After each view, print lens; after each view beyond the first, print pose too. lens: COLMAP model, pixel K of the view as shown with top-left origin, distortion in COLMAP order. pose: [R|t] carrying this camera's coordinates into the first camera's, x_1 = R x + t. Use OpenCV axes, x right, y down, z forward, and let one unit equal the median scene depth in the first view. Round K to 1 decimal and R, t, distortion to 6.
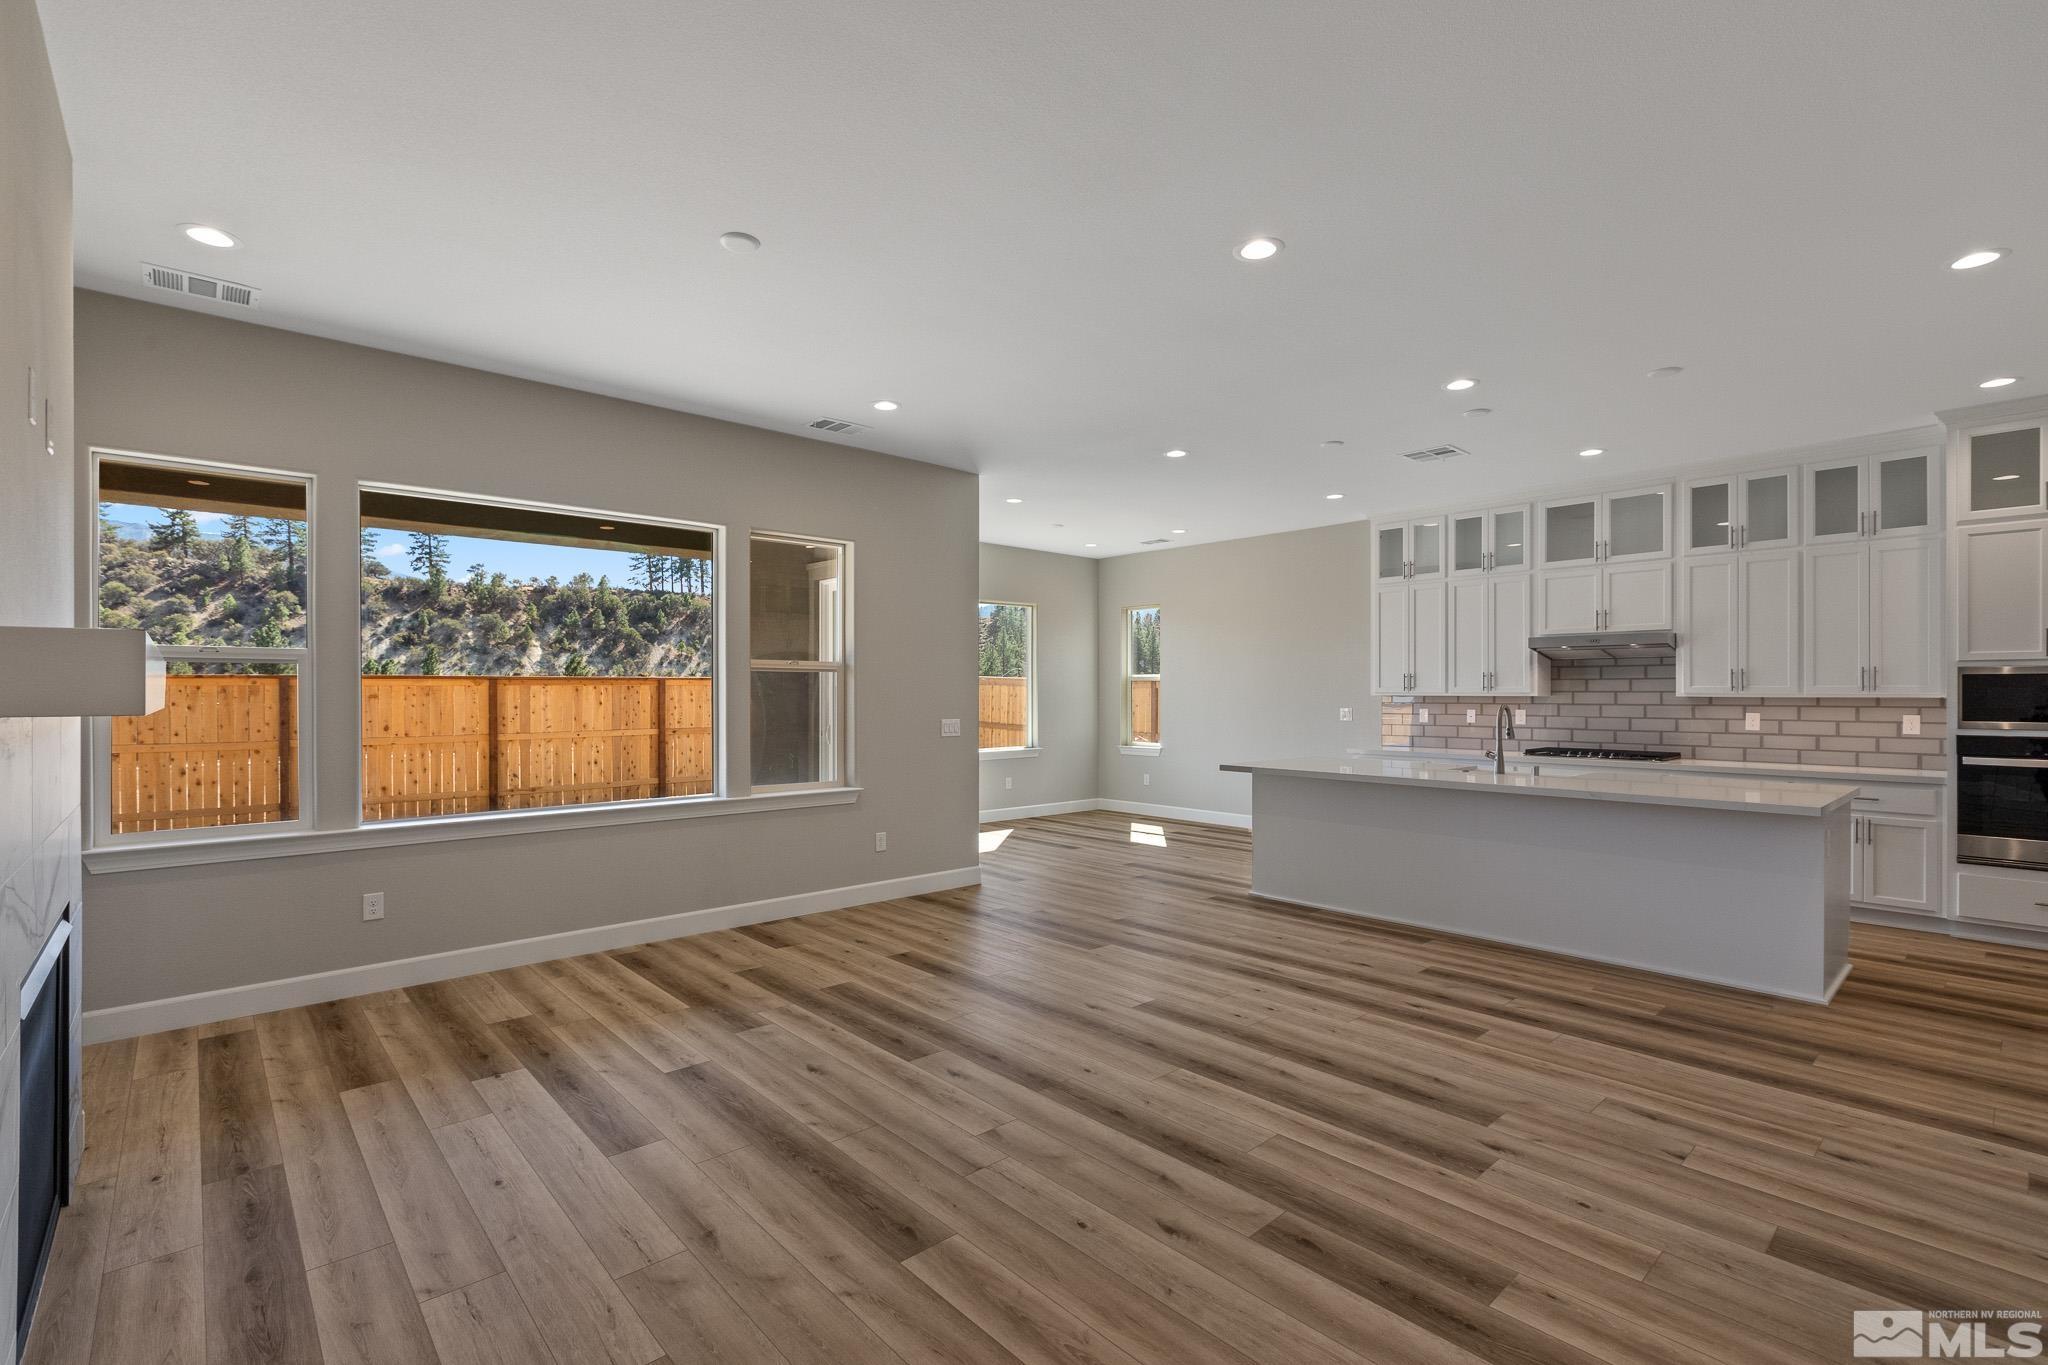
lens RADIAL K [[922.7, 0, 1027.8], [0, 922.7, 692.5], [0, 0, 1]] dist [0.001523, 0.000099]
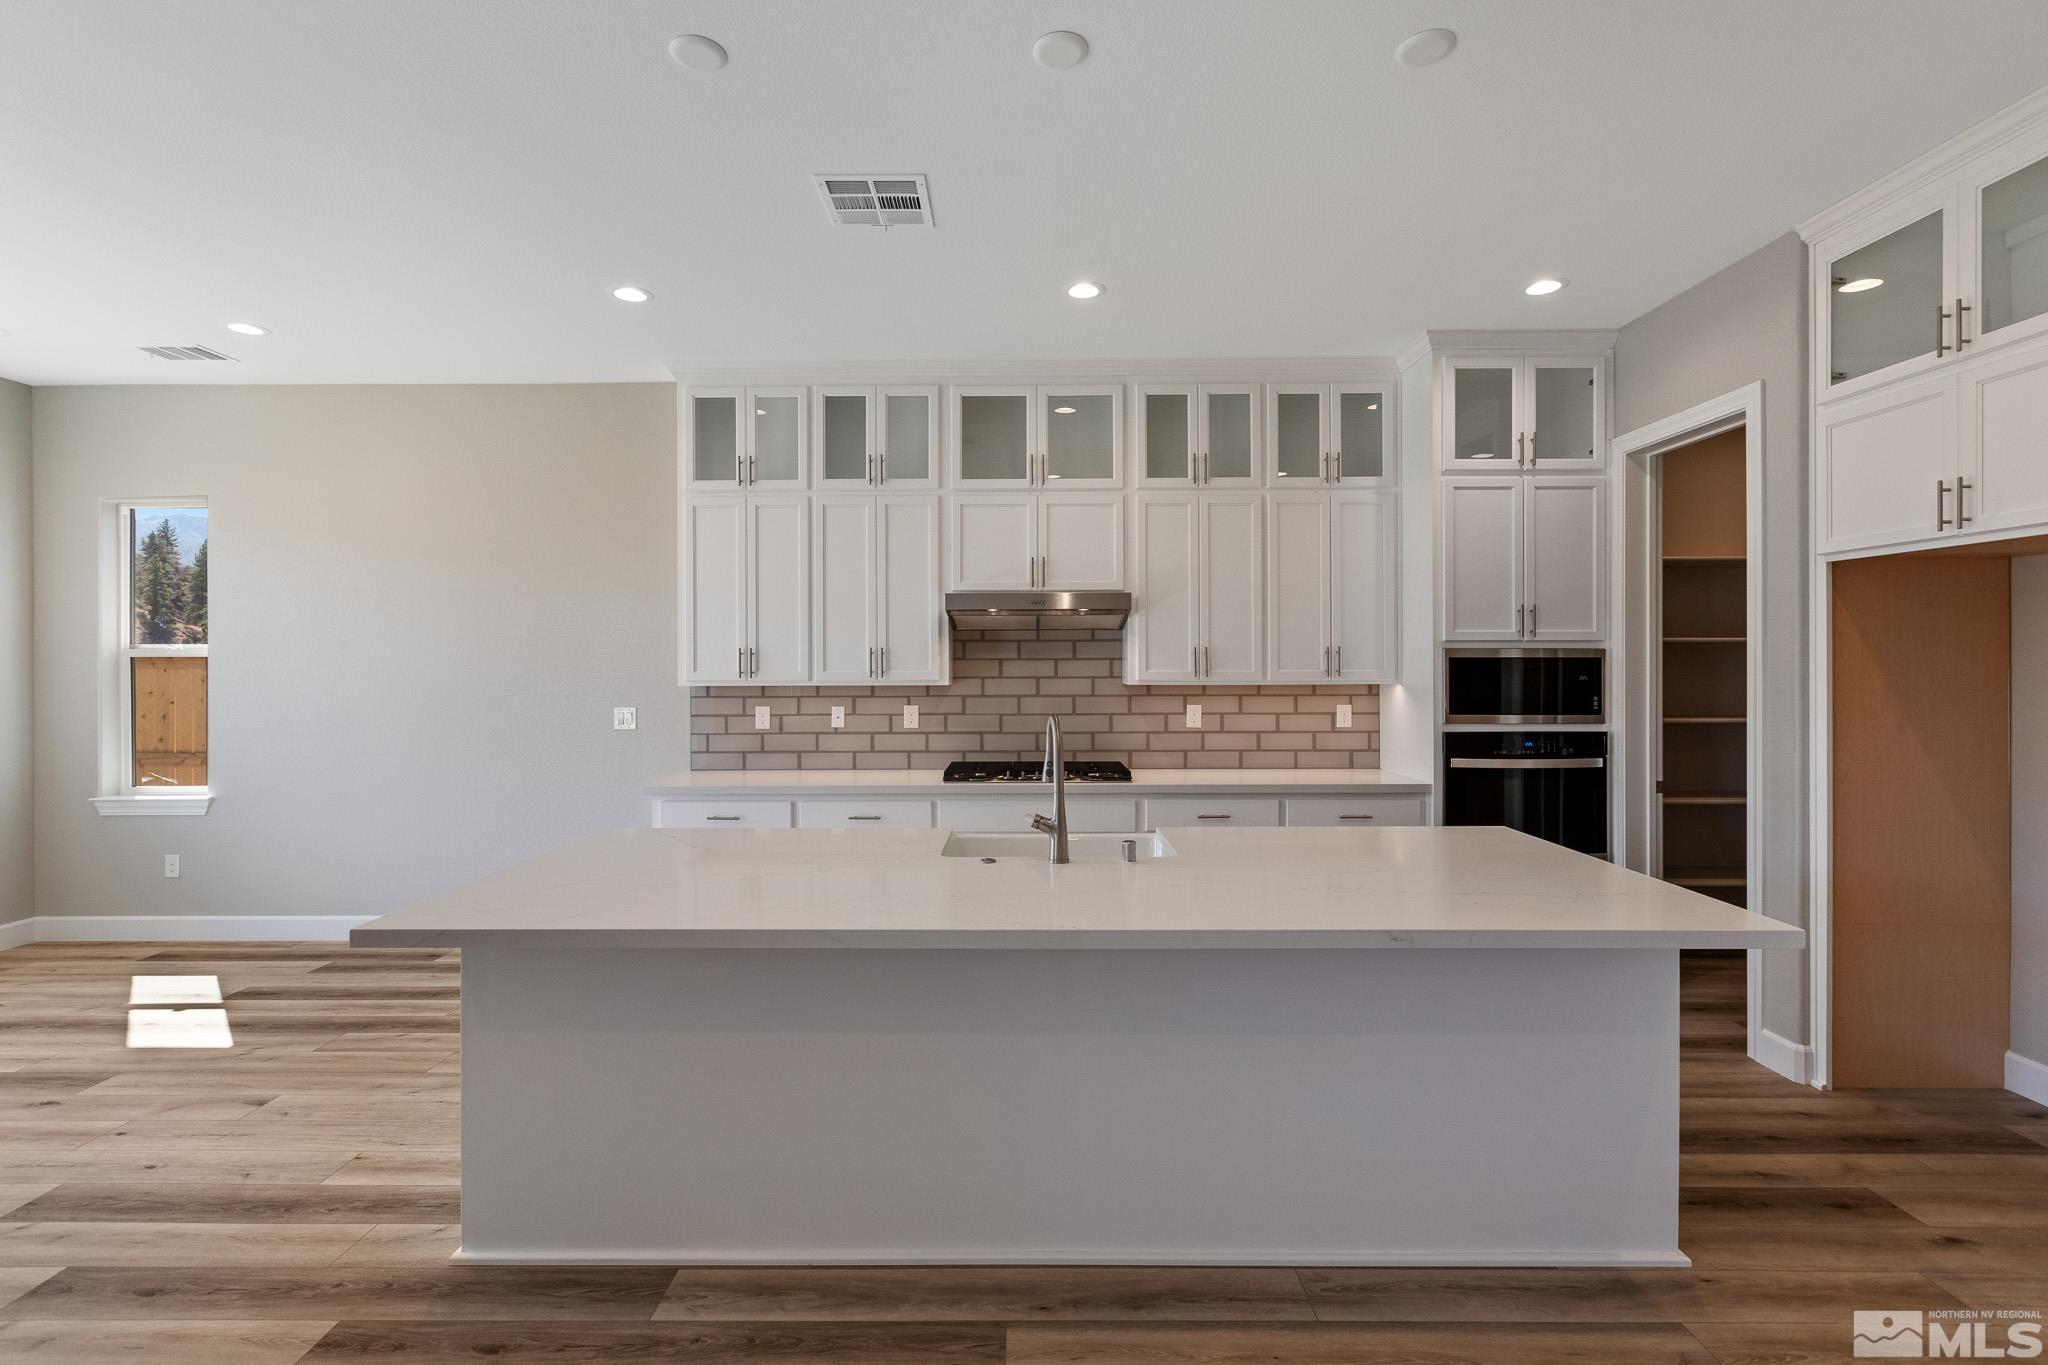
lens RADIAL K [[916.4, 0, 1016.6], [0, 916.4, 665.7], [0, 0, 1]] dist [0.001265, -0.000217]
pose [[0.679852, -0.003618, 0.733341, 0.157206], [0.003422, 0.999993, 0.001761, -0.015150], [-0.733342, 0.001312, 0.679859, 0.730419]]
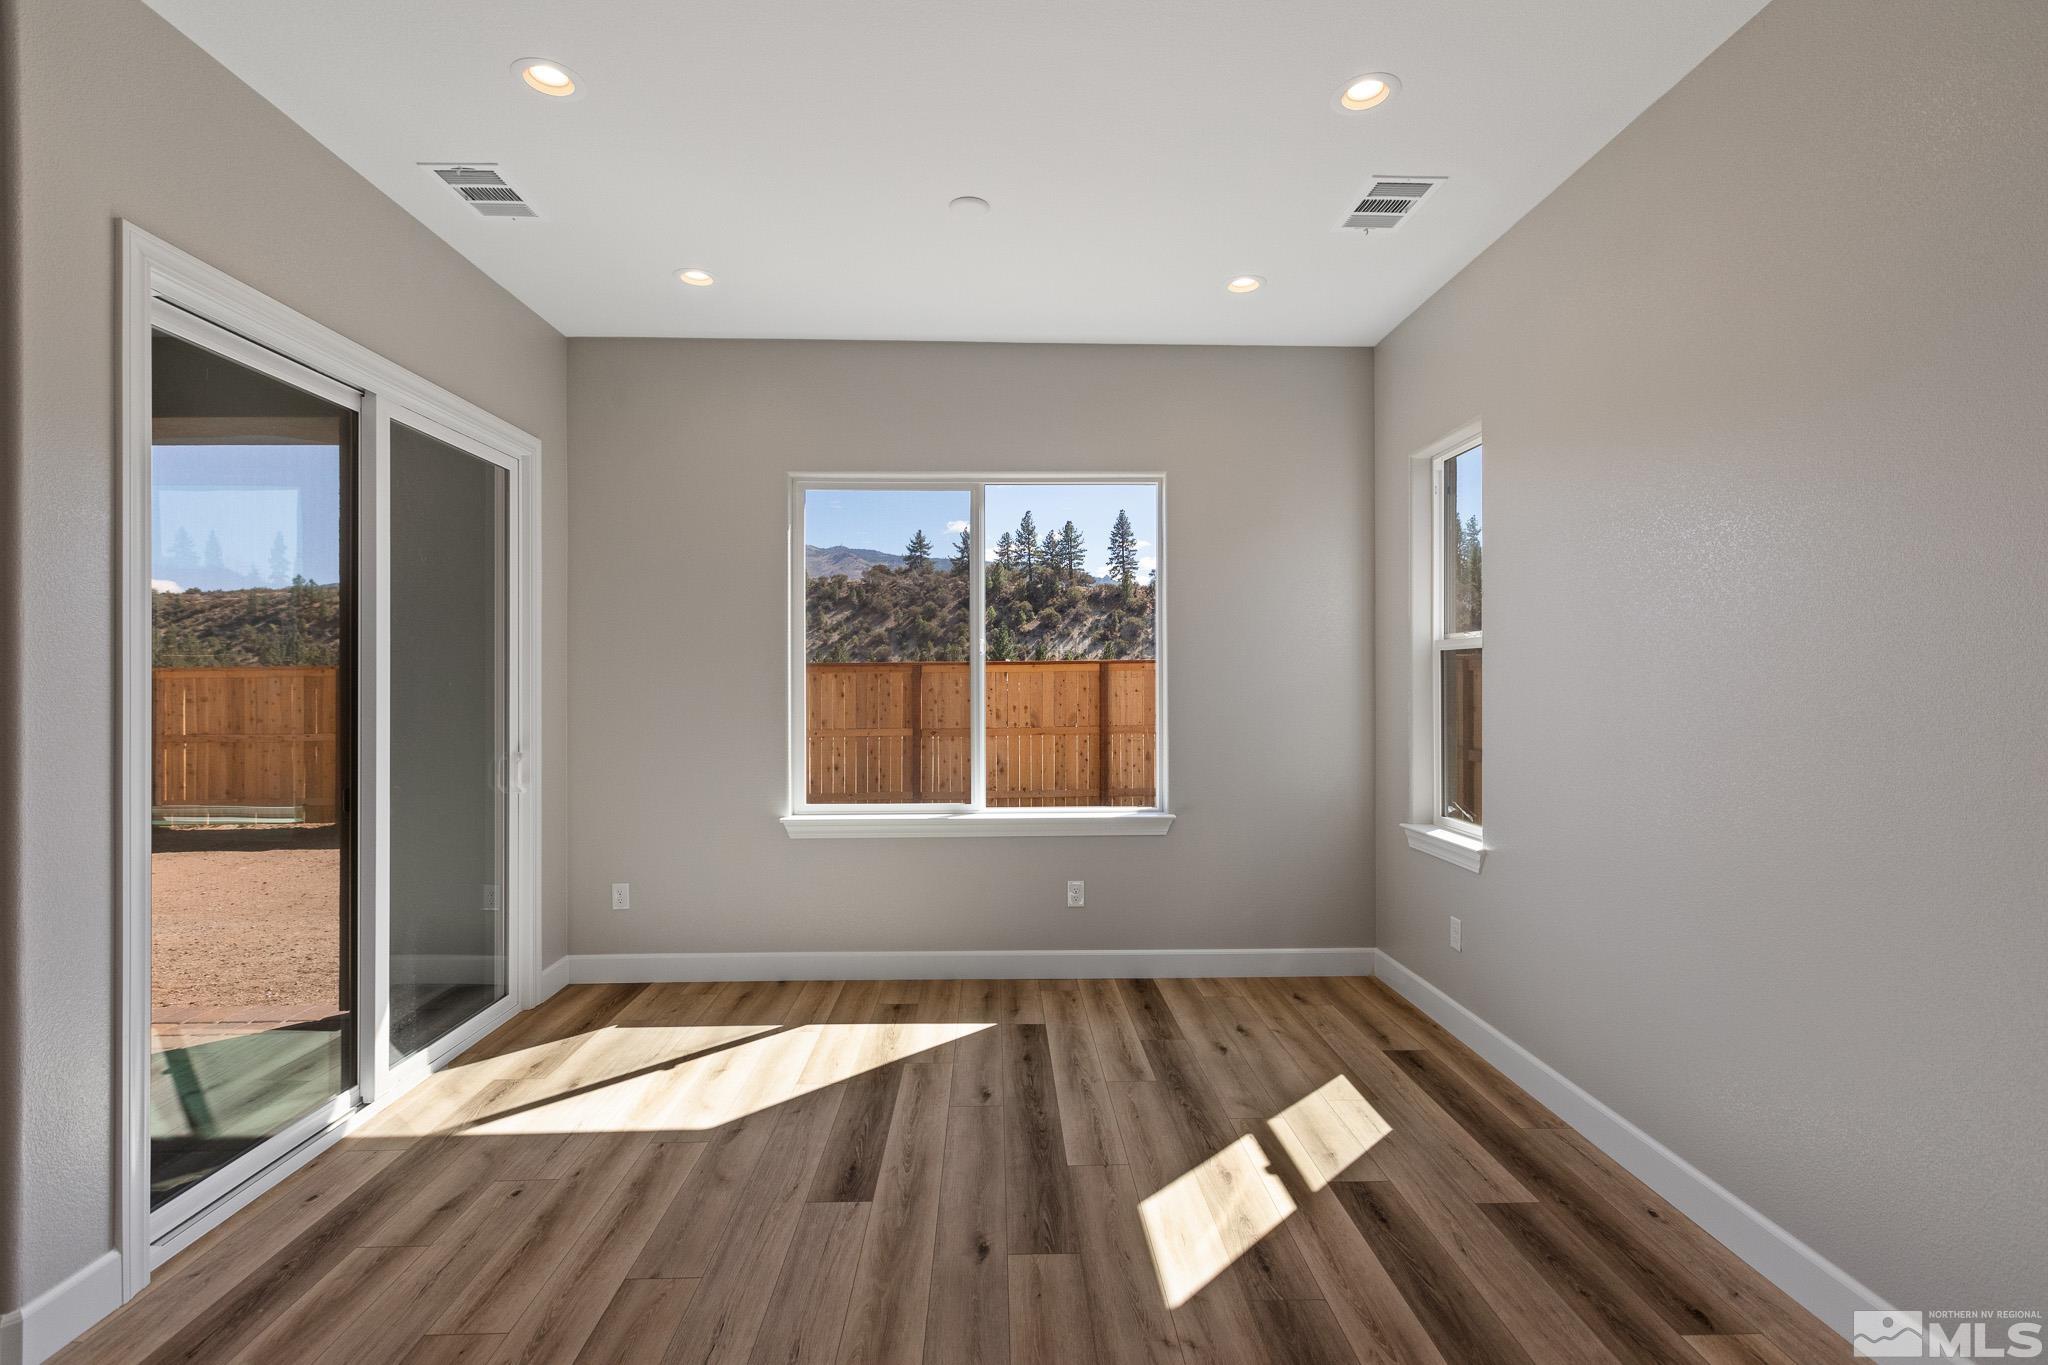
lens RADIAL K [[916.6, 0, 1020.7], [0, 916.6, 678.0], [0, 0, 1]] dist [0.002152, 0.000021]
pose [[0.760214, -0.003715, -0.649662, 0.458357], [0.002215, 0.999993, -0.003127, -0.001326], [0.649669, 0.000938, 0.760217, 1.271554]]
